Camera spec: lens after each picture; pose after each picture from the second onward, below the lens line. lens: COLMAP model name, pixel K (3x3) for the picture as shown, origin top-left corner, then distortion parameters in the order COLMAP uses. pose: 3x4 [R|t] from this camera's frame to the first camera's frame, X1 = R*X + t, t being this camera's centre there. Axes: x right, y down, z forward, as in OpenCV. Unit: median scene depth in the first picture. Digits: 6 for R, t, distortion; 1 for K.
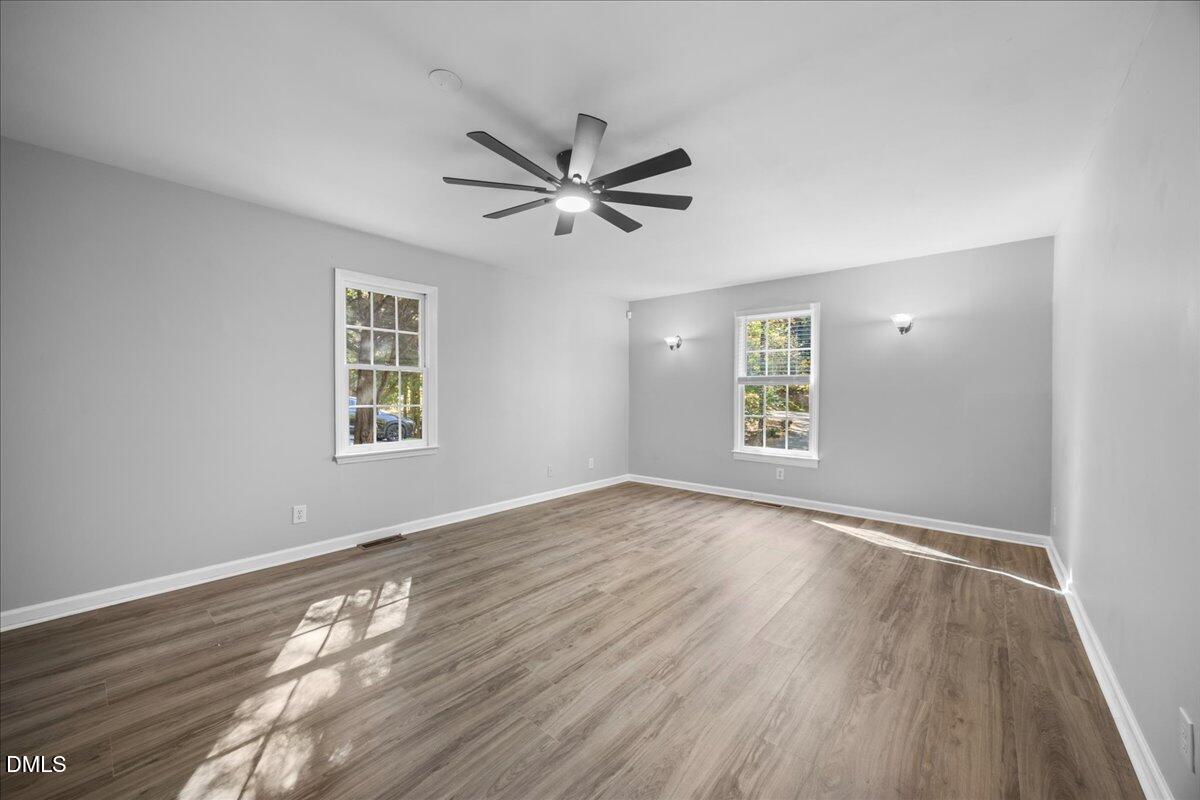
lens RADIAL K [[457.6, 0, 605.3], [0, 457.6, 395.6], [0, 0, 1]] dist [-0.007230, 0.000822]
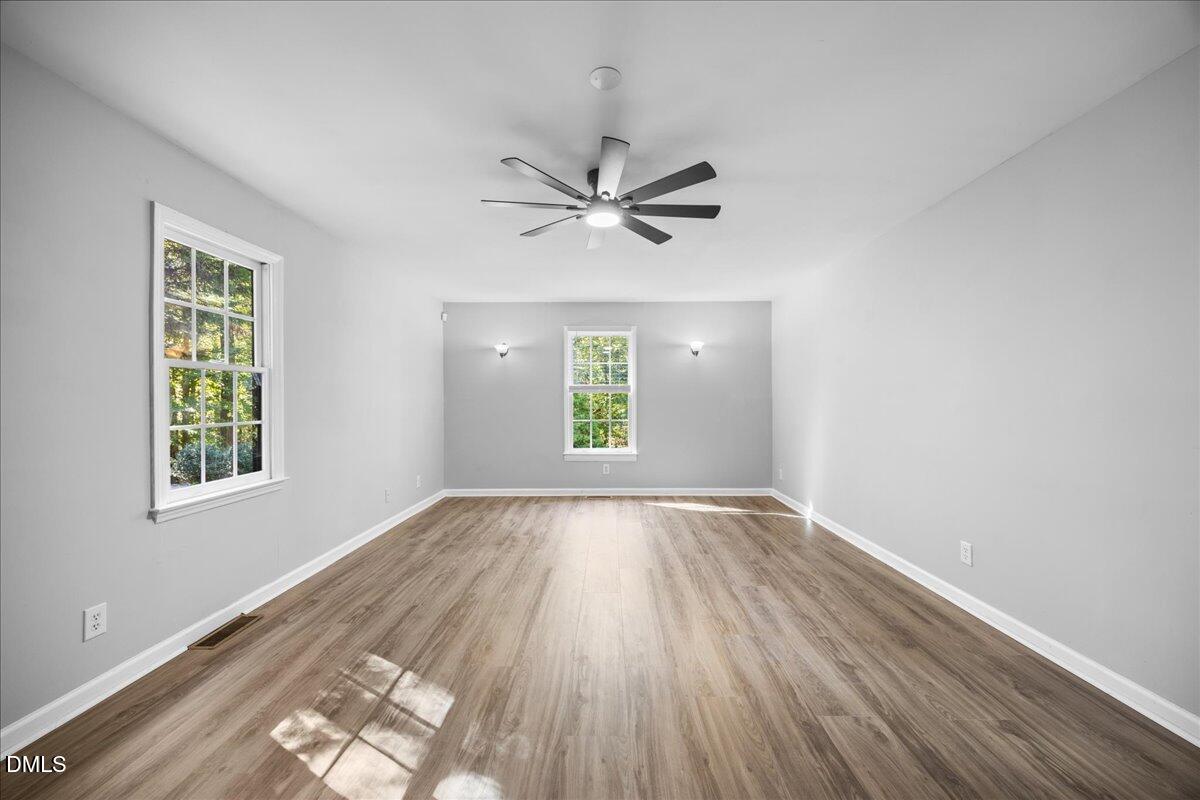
lens RADIAL K [[457.6, 0, 610.9], [0, 457.6, 399.0], [0, 0, 1]] dist [-0.007230, 0.000822]
pose [[0.758528, -0.005778, 0.651614, -0.465773], [0.010486, 0.999939, -0.003340, -0.005882], [-0.651556, 0.009366, 0.758543, 0.130781]]
